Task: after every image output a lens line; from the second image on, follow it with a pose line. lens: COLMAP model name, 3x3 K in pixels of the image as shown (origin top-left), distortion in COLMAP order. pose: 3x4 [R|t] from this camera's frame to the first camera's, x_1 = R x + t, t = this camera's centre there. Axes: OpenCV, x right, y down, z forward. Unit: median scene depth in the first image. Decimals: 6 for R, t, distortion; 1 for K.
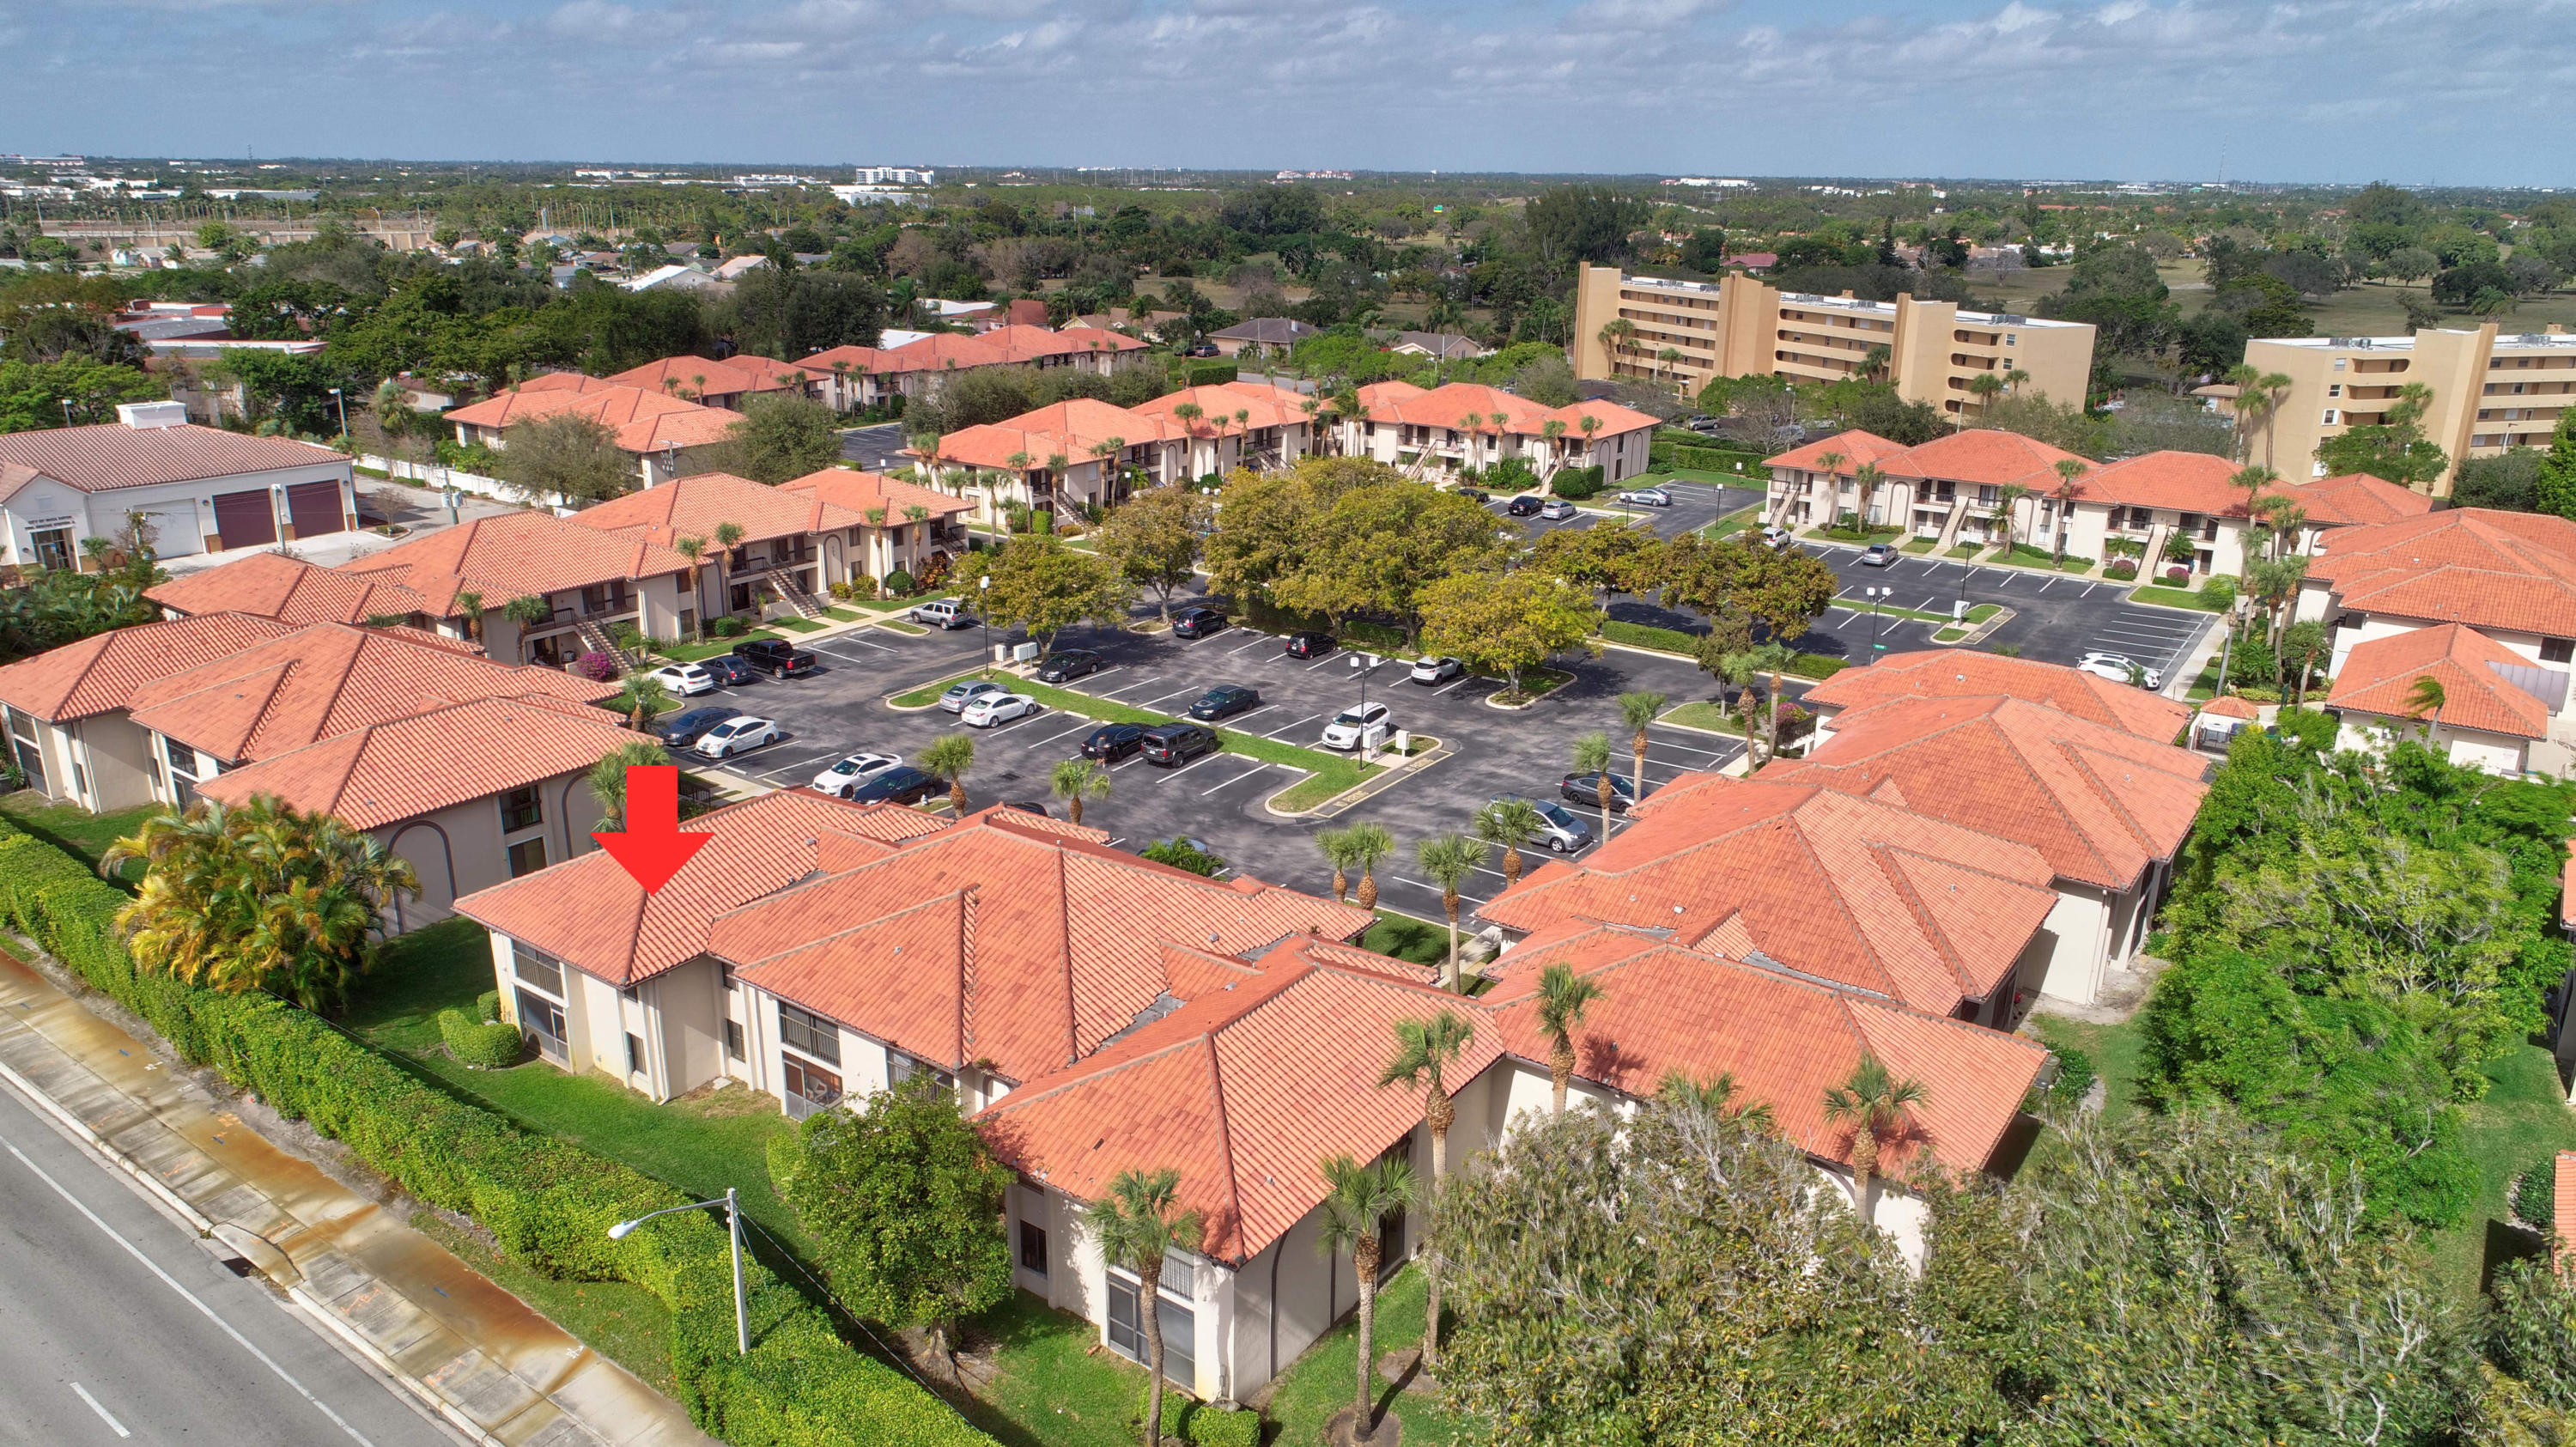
lens RADIAL K [[1705.8, 0, 1288.0], [0, 1705.8, 723.5], [0, 0, 1]] dist [-0.005187, -0.000275]
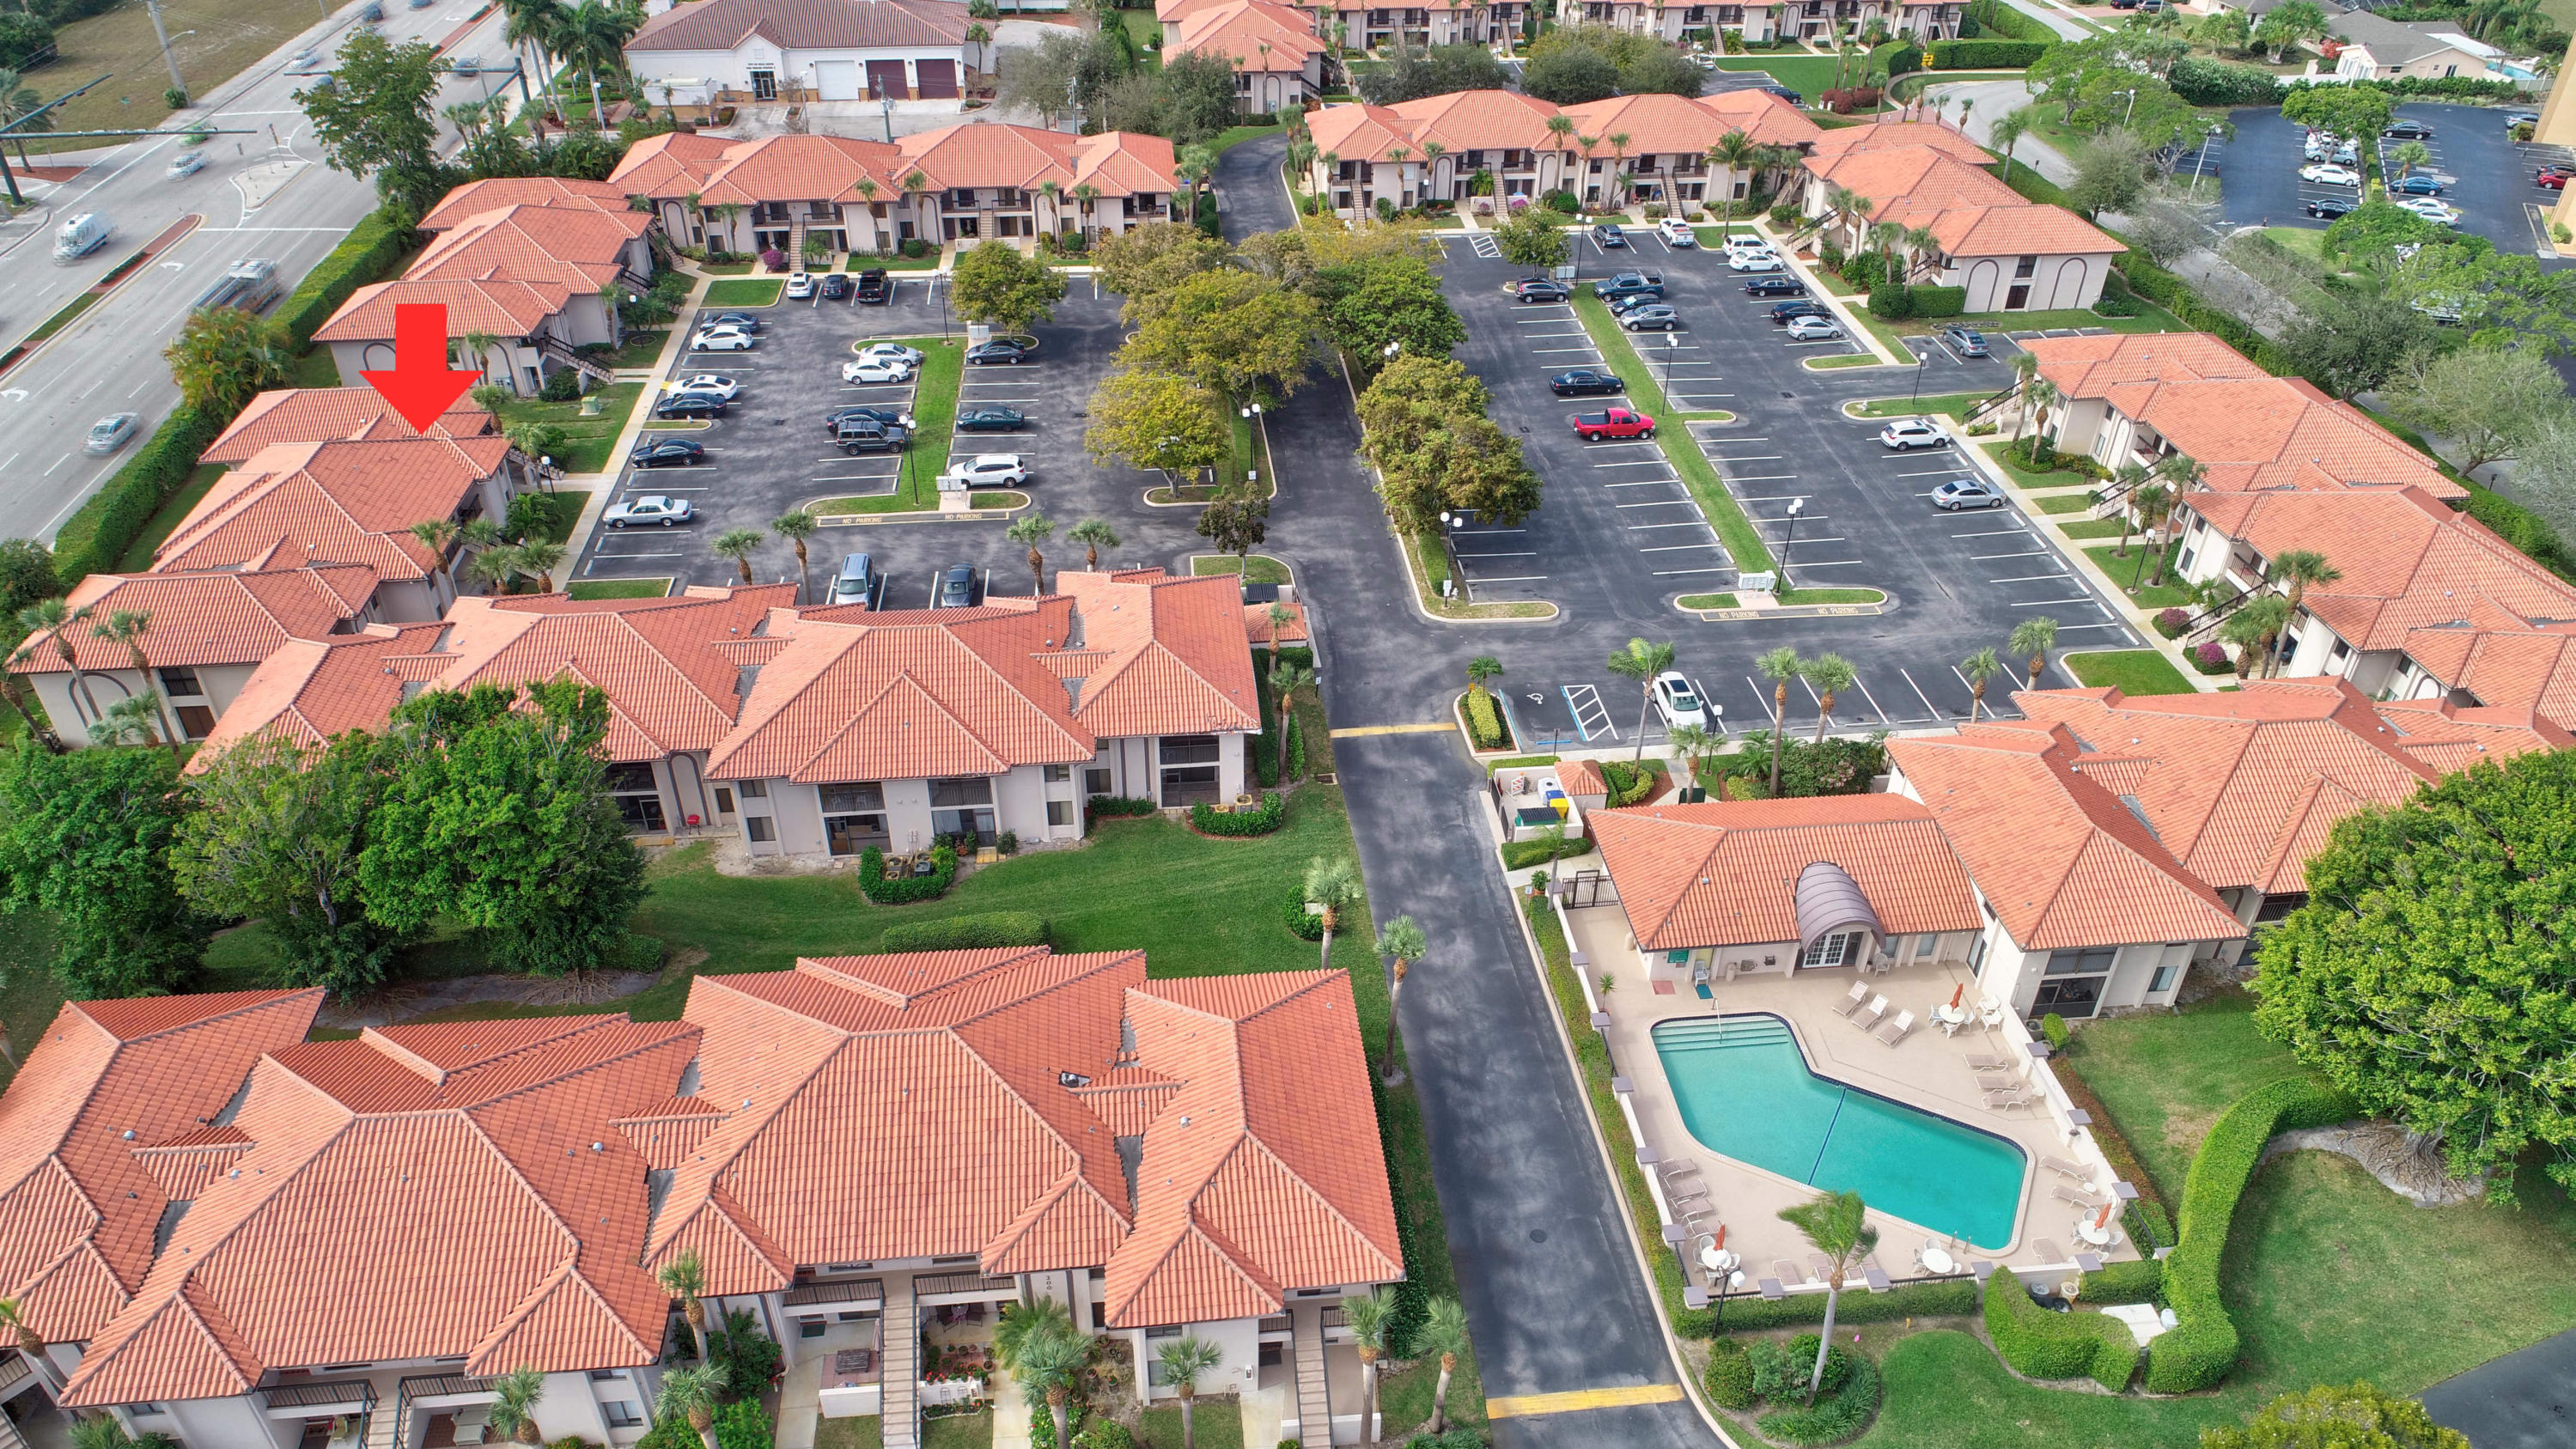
lens RADIAL K [[1705.7, 0, 1288.0], [0, 1705.7, 724.5], [0, 0, 1]] dist [-0.005187, -0.000275]
pose [[0.664087, 0.427508, -0.613372, 0.674192], [-0.231419, 0.897640, 0.375083, -0.229927], [0.710938, -0.107142, 0.695045, 0.168309]]
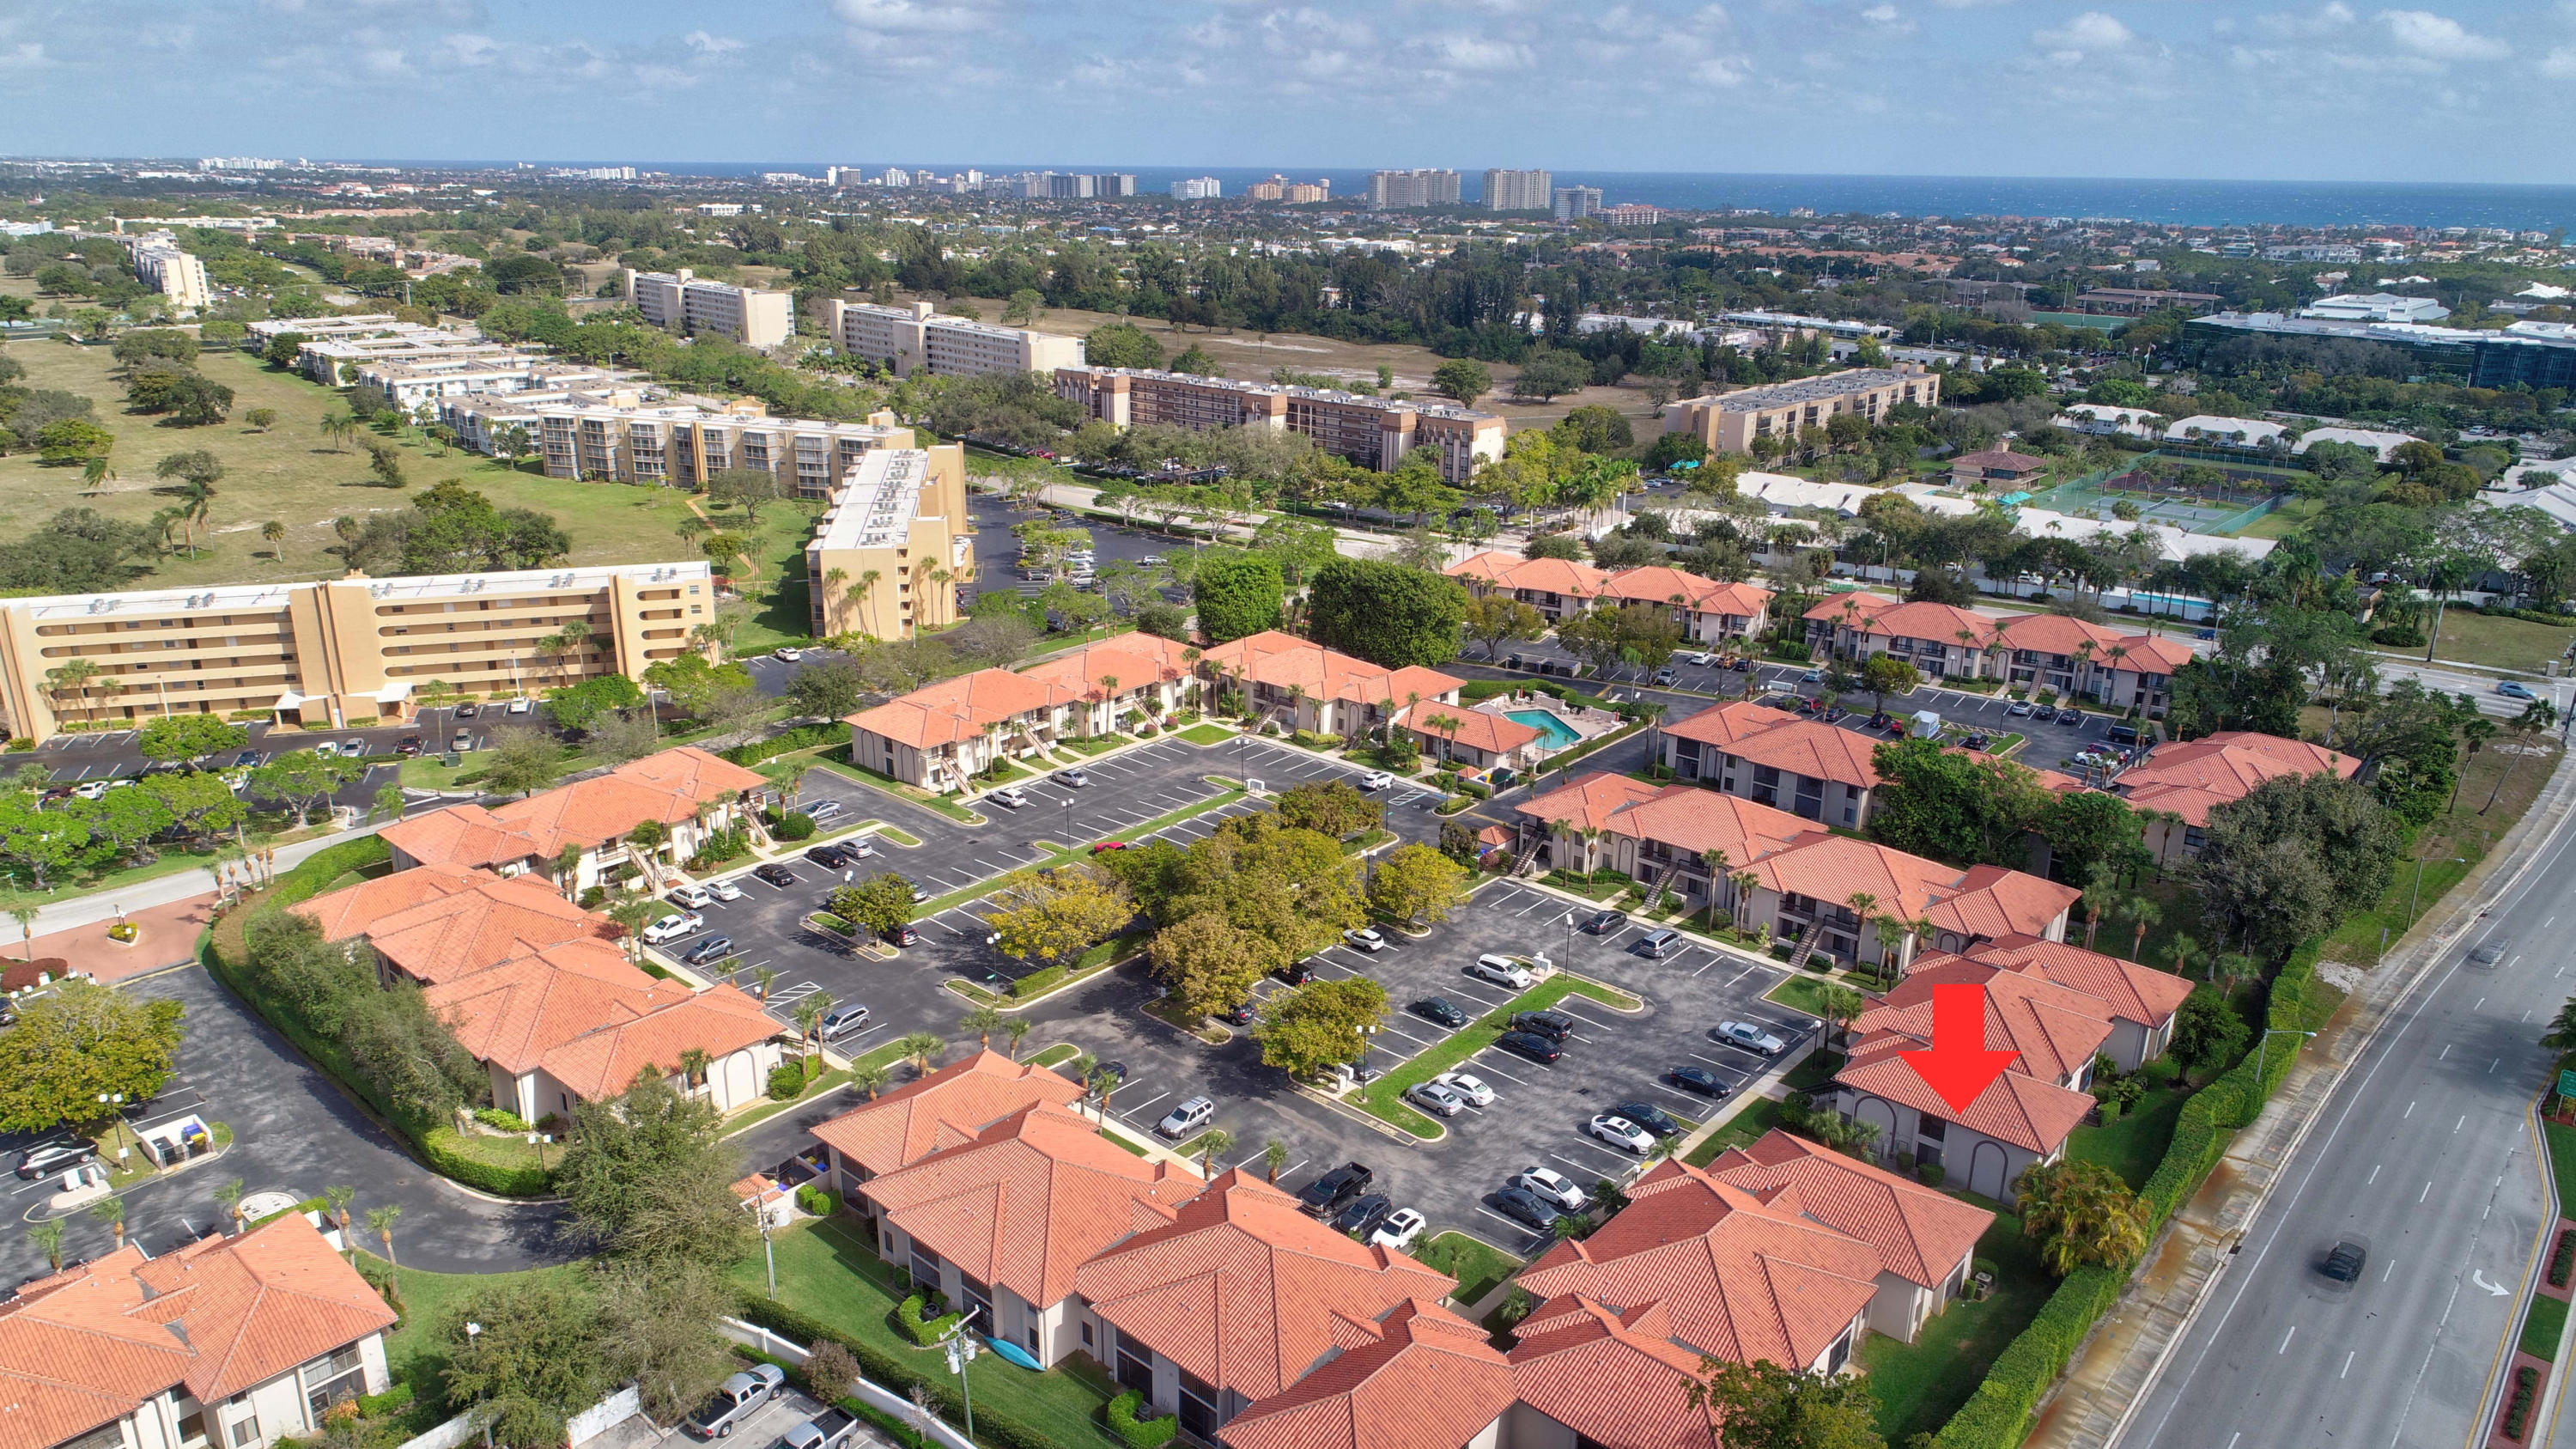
lens RADIAL K [[1706.0, 0, 1288.0], [0, 1706.0, 724.5], [0, 0, 1]] dist [-0.005187, -0.000275]
pose [[0.098653, -0.320322, 0.942158, -0.923149], [0.296799, 0.913156, 0.279384, -0.469107], [-0.949830, 0.252070, 0.185157, 0.550716]]
